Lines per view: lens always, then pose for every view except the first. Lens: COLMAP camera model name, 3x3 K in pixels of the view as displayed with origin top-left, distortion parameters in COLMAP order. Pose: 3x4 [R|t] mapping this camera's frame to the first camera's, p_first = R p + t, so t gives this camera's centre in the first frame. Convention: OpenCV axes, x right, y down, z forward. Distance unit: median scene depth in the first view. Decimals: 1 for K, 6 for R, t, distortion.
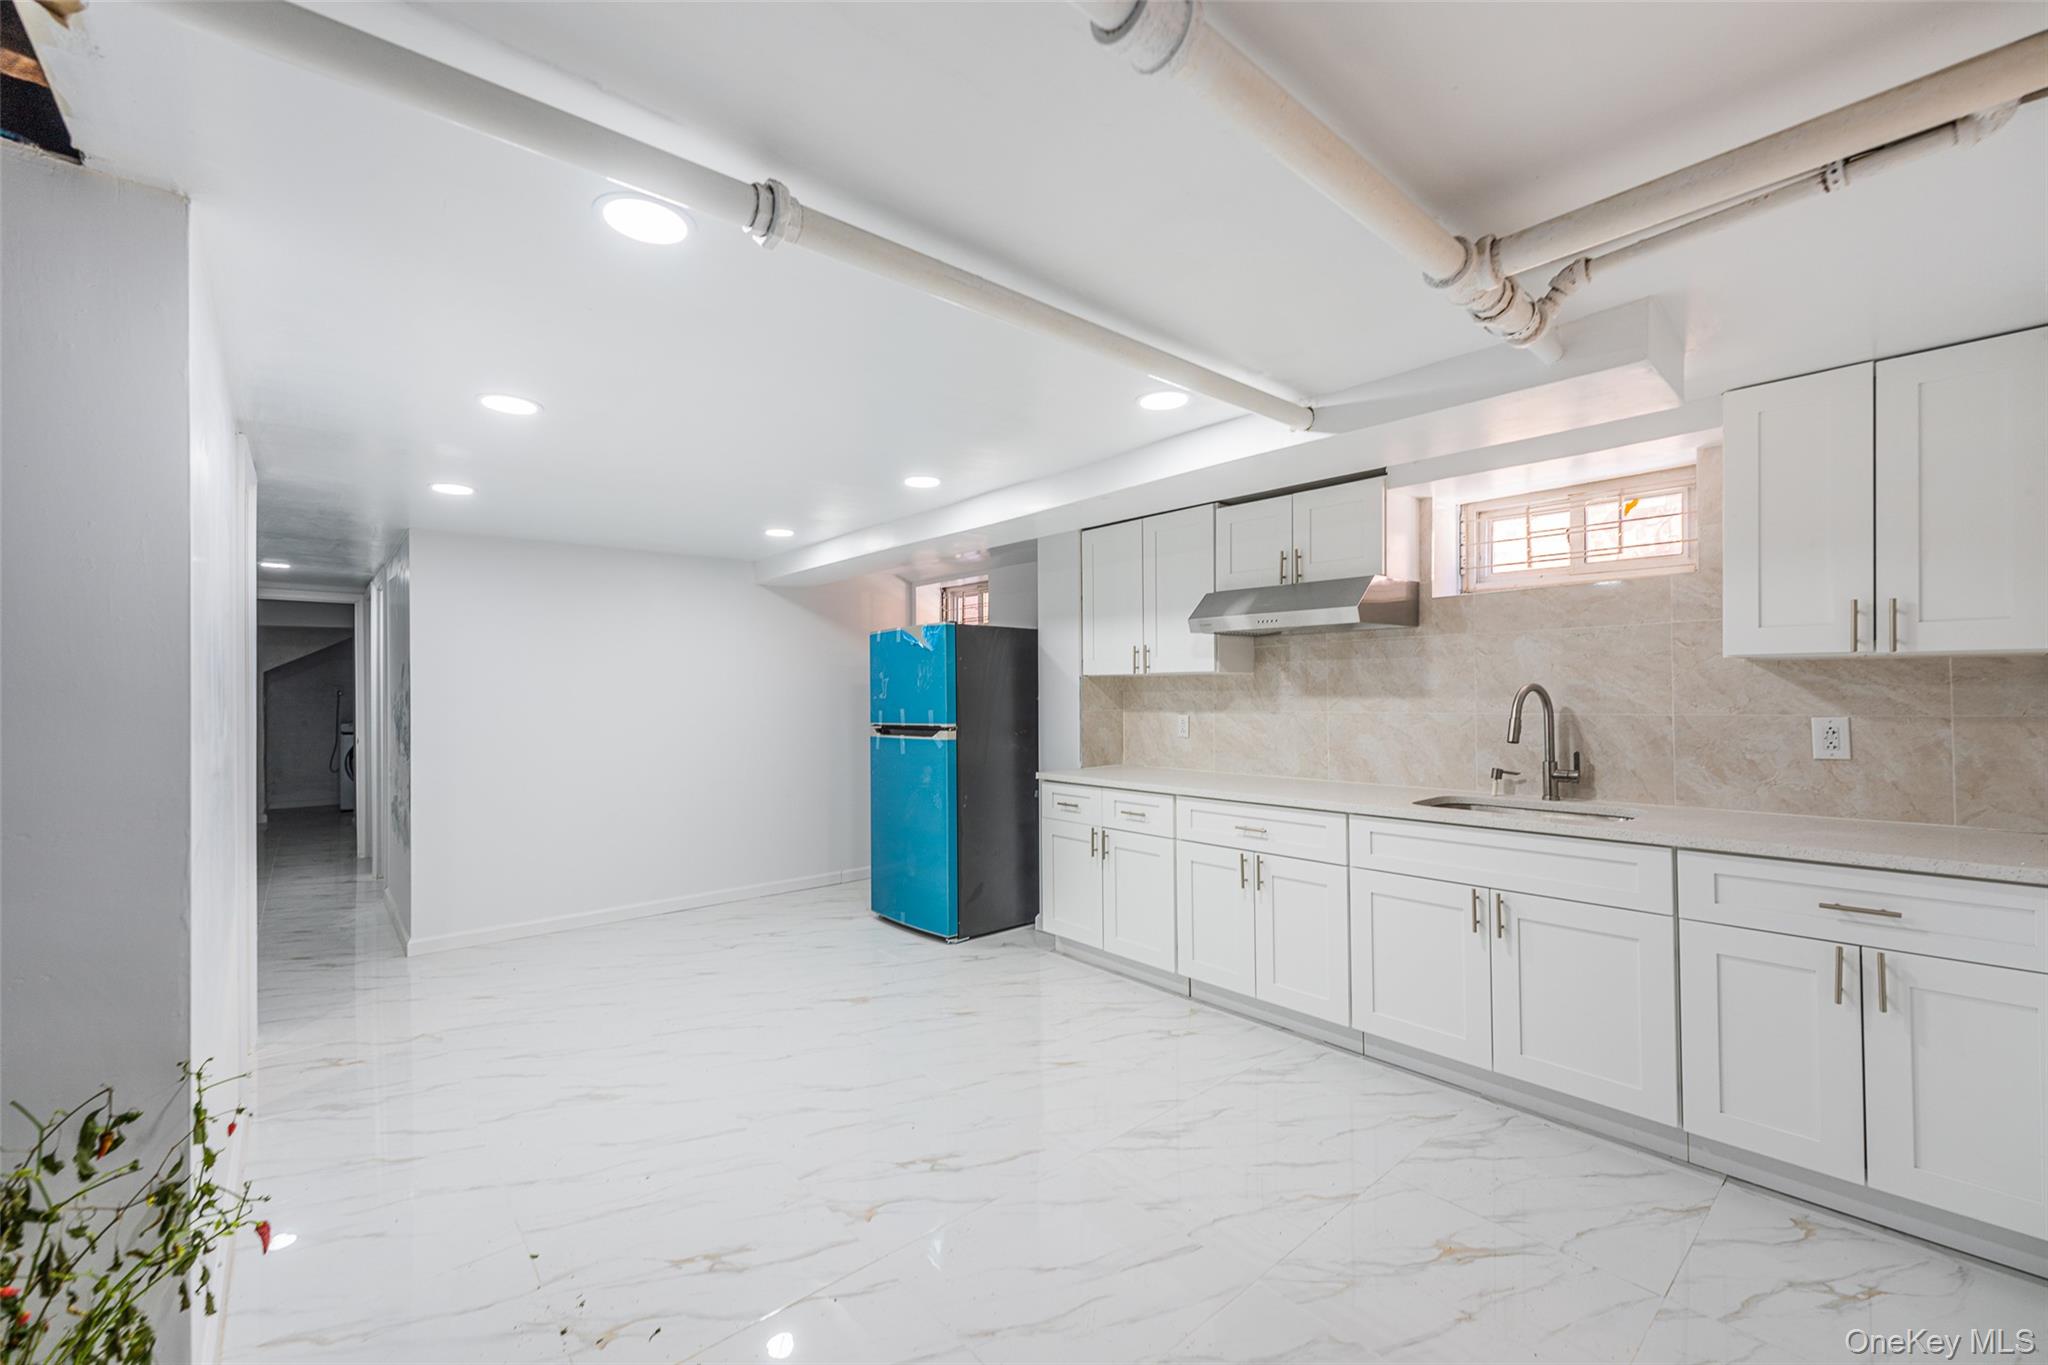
lens RADIAL K [[833.2, 0, 1026.4], [0, 833.2, 690.6], [0, 0, 1]] dist [0.000523, -0.000135]
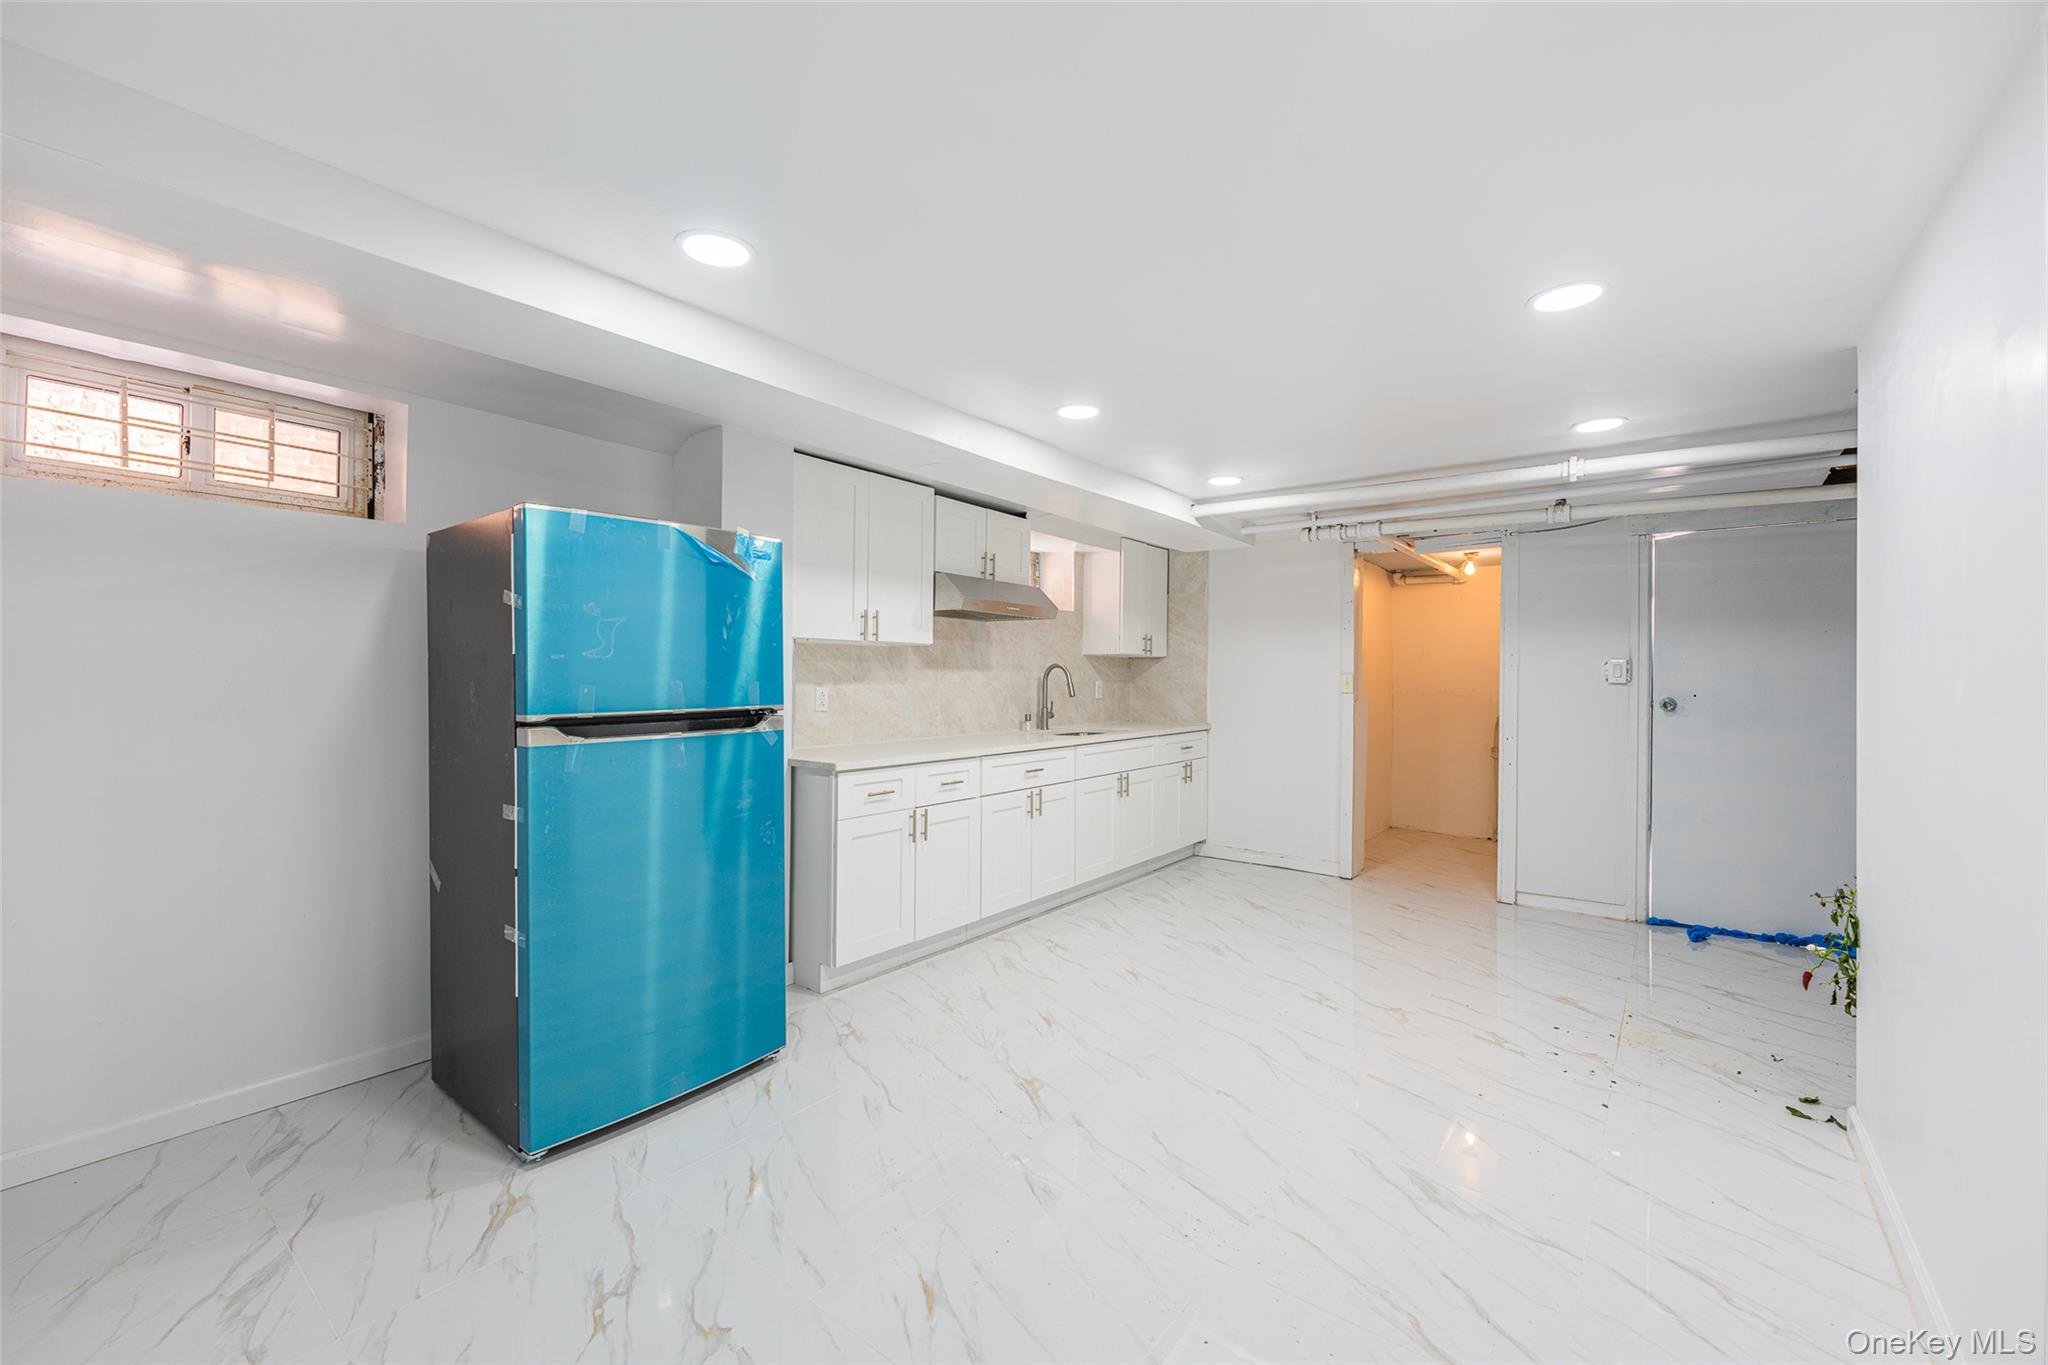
lens RADIAL K [[833.2, 0, 1027.0], [0, 833.2, 678.4], [0, 0, 1]] dist [0.000523, -0.000135]
pose [[-0.197028, 0.004924, 0.980386, -0.921535], [-0.006684, 0.999957, -0.006365, 0.029324], [-0.980375, -0.007807, -0.196987, 1.174977]]
